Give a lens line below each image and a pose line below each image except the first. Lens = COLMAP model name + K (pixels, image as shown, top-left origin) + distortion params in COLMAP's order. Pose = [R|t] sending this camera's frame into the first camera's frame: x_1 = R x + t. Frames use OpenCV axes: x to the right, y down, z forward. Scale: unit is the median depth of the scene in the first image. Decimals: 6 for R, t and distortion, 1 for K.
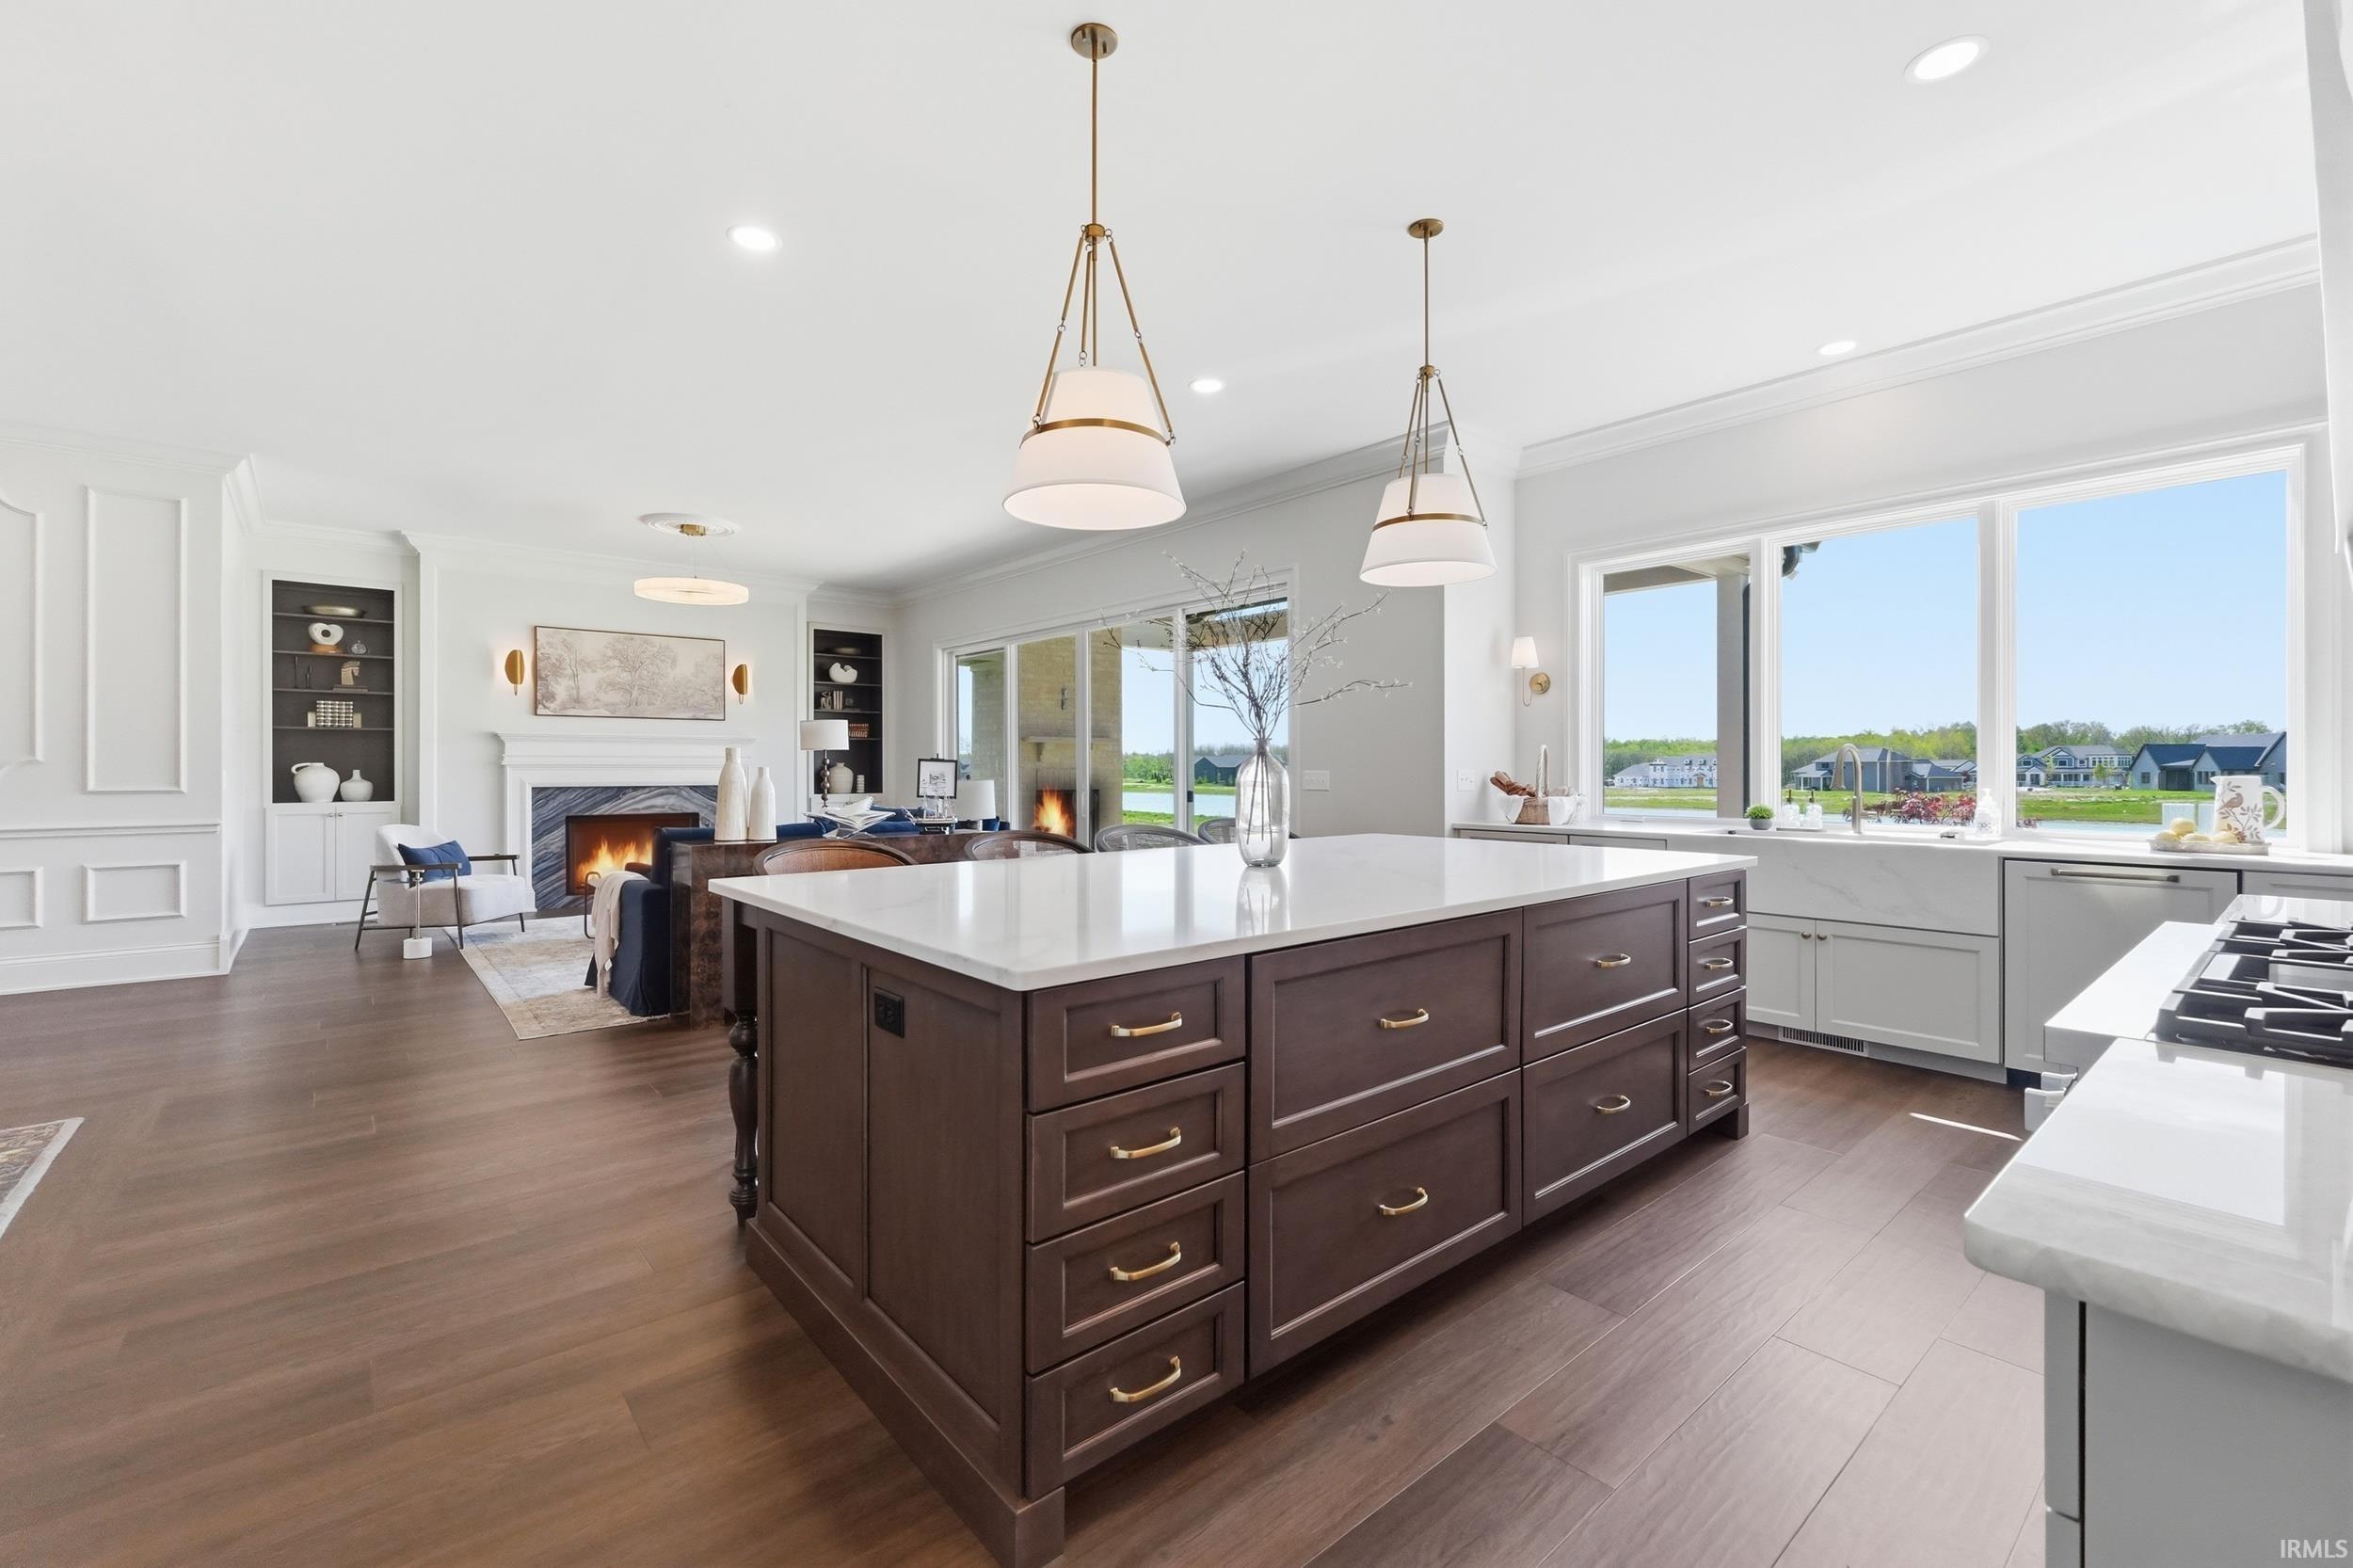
lens RADIAL K [[1000.0, 0, 1174.5], [0, 1000.0, 768.9], [0, 0, 1]] dist [0.001773, -0.000554]
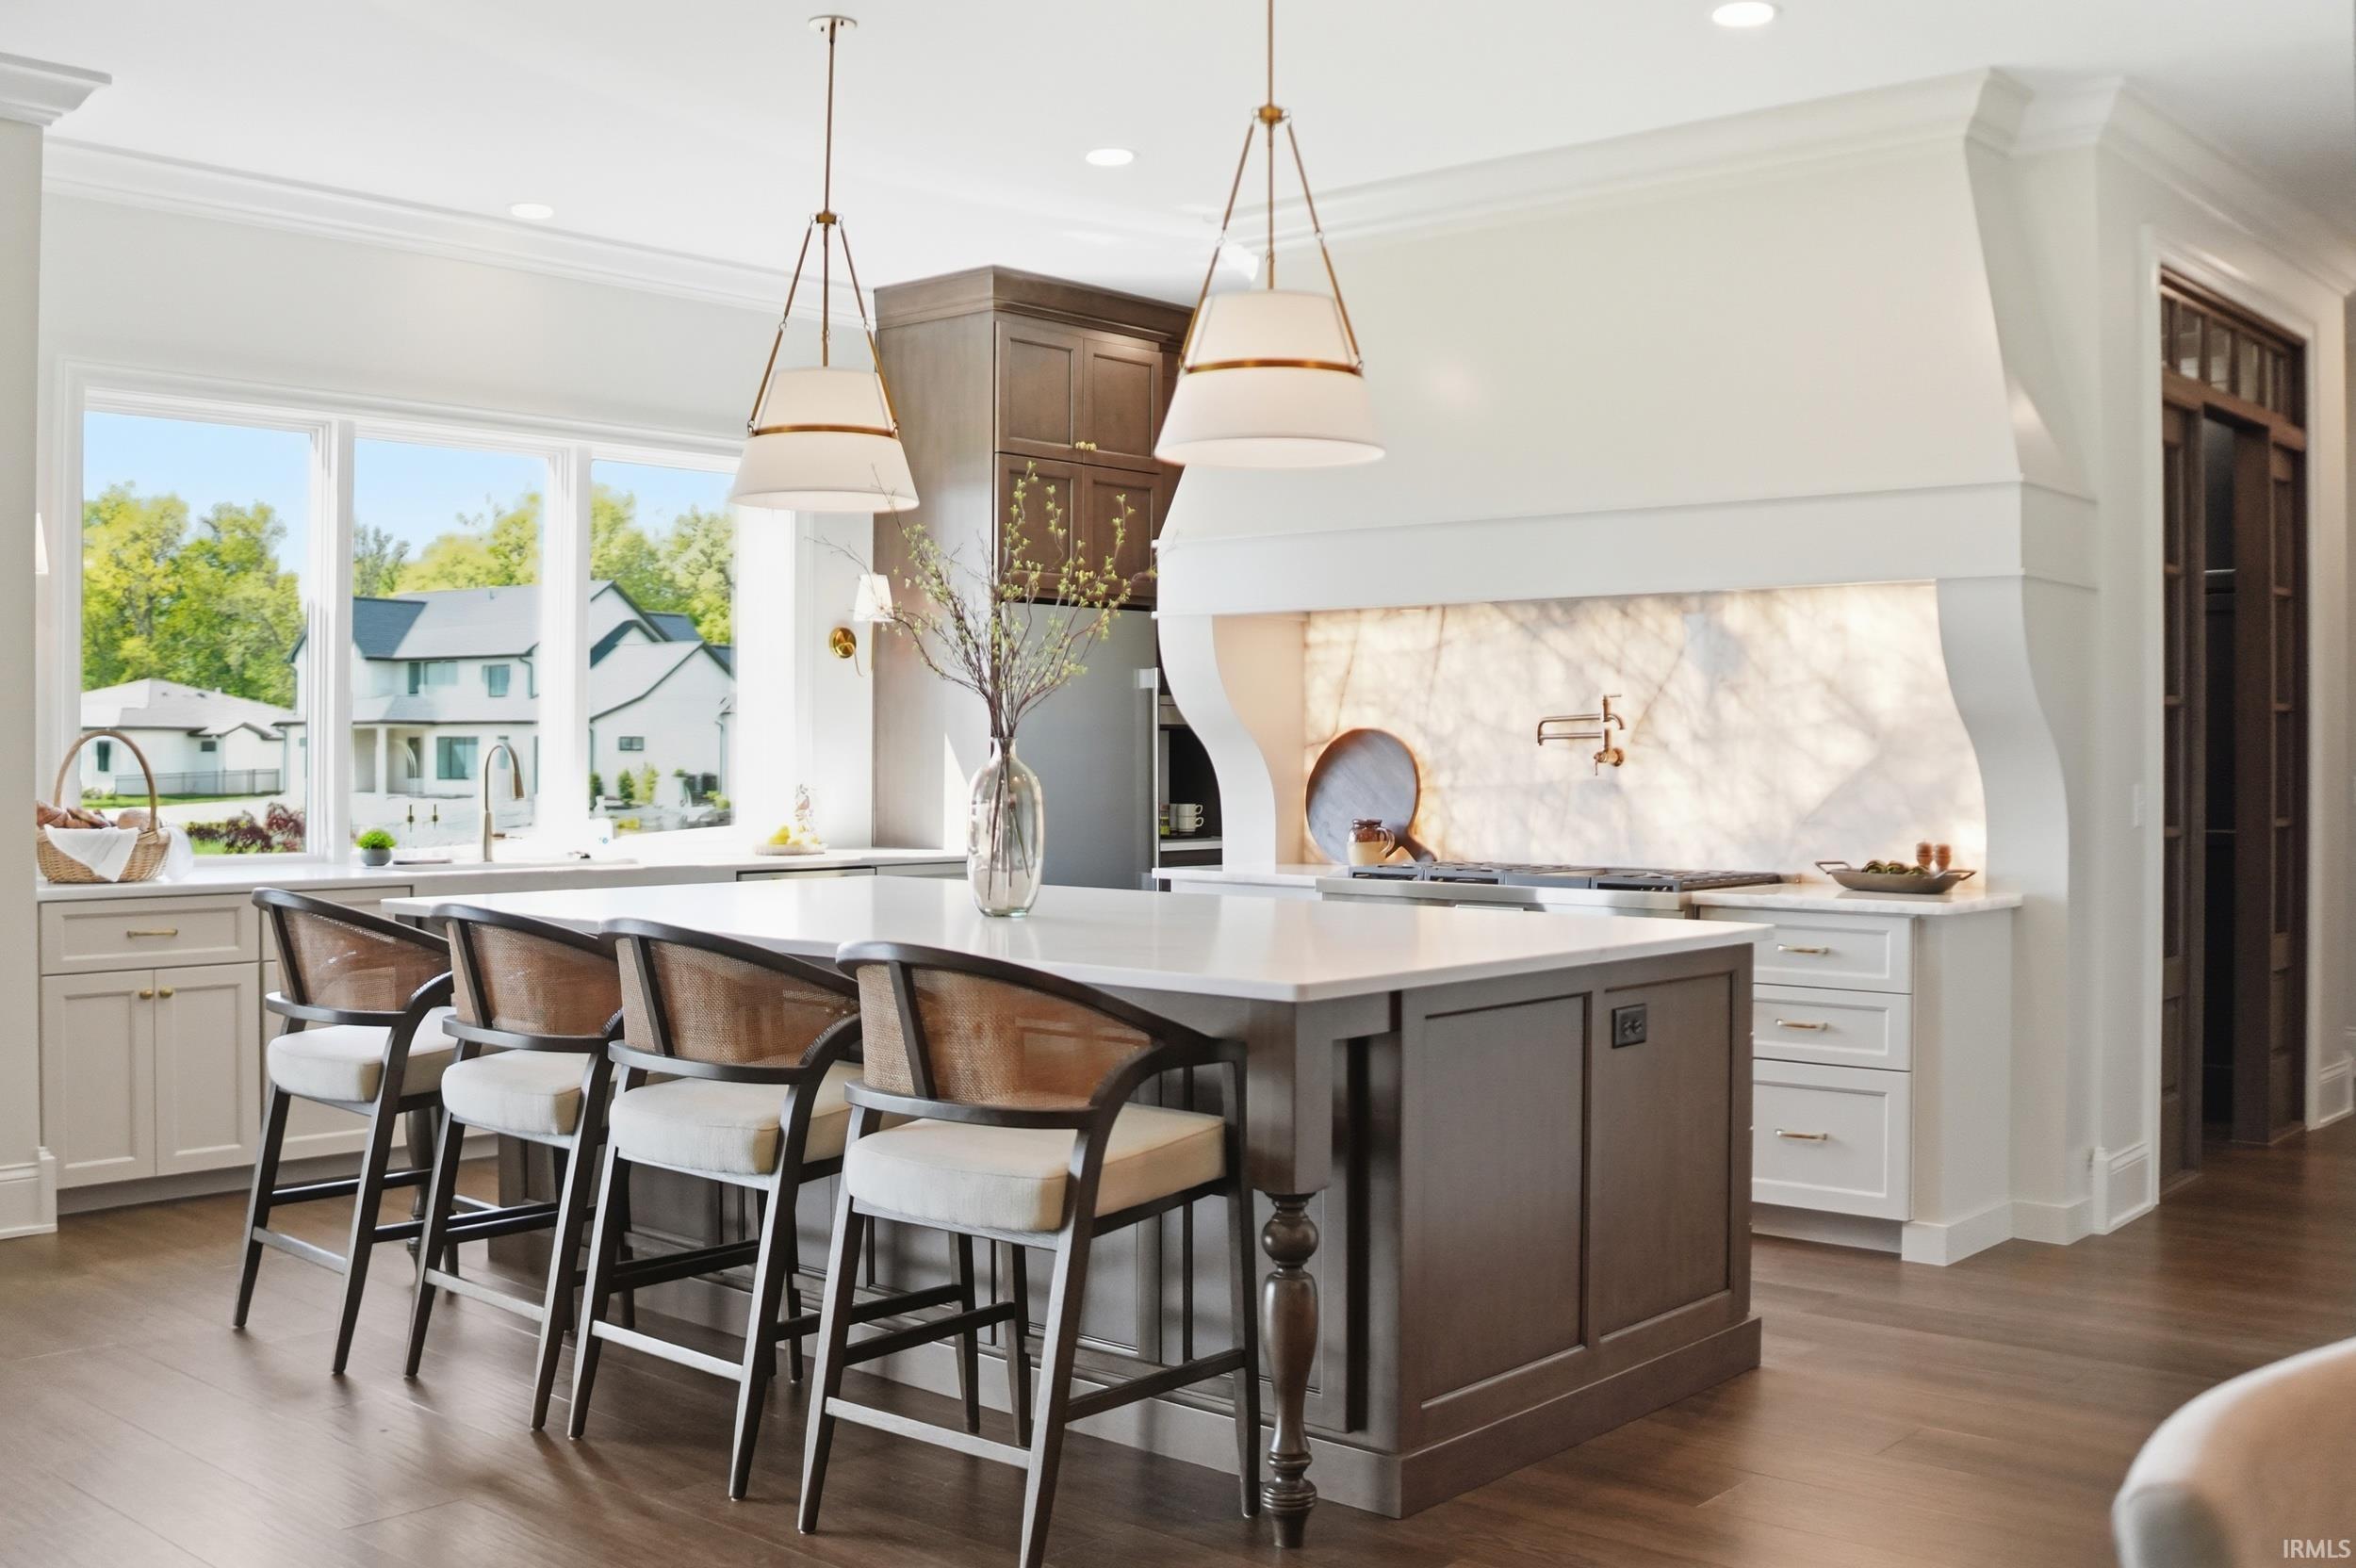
lens RADIAL K [[2290.2, 0, 1198.4], [0, 2290.2, 774.8], [0, 0, 1]] dist [-0.118644, 0.000000]
pose [[-0.151617, -0.006127, 0.988420, -0.638845], [-0.001001, 0.999981, 0.006046, -0.005775], [-0.988439, -0.000073, -0.151620, 0.460522]]
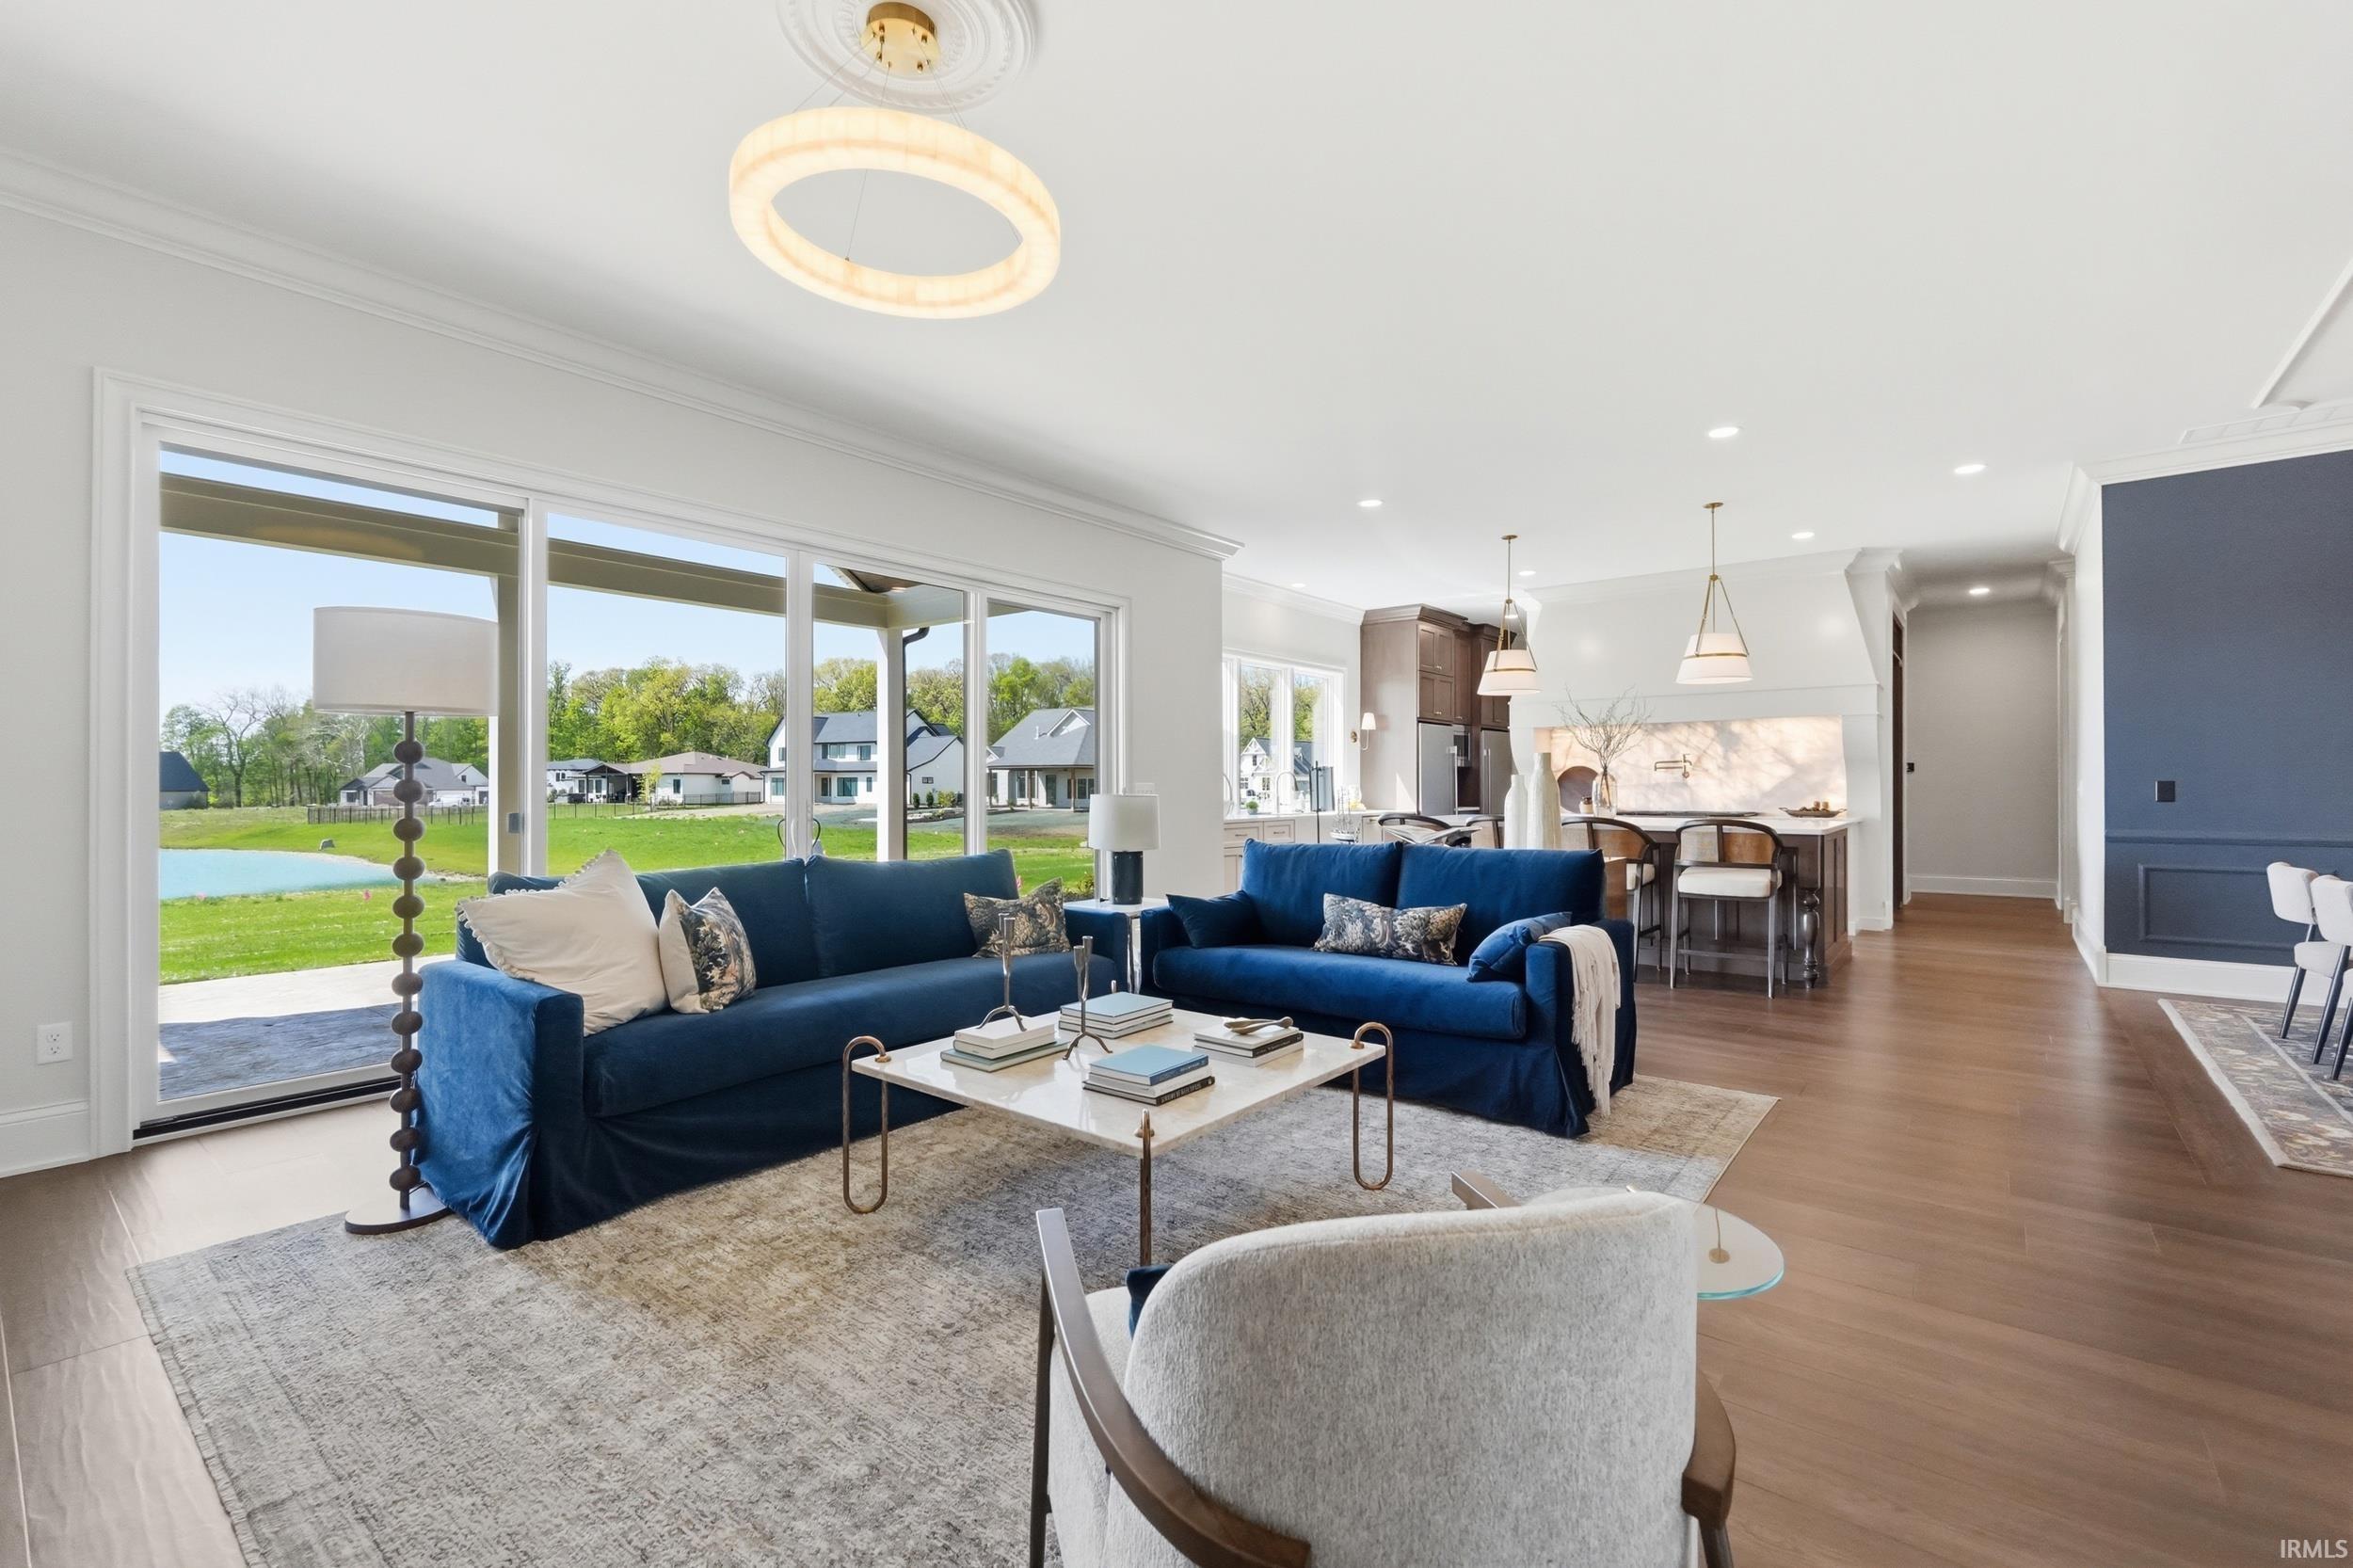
lens RADIAL K [[1000.0, 0, 1185.2], [0, 1000.0, 794.9], [0, 0, 1]] dist [0.001773, -0.000554]
pose [[-0.200877, -0.006882, 0.979592, -0.822946], [0.003741, 0.999963, 0.007792, 0.005589], [-0.979609, 0.005230, -0.200844, 1.004630]]
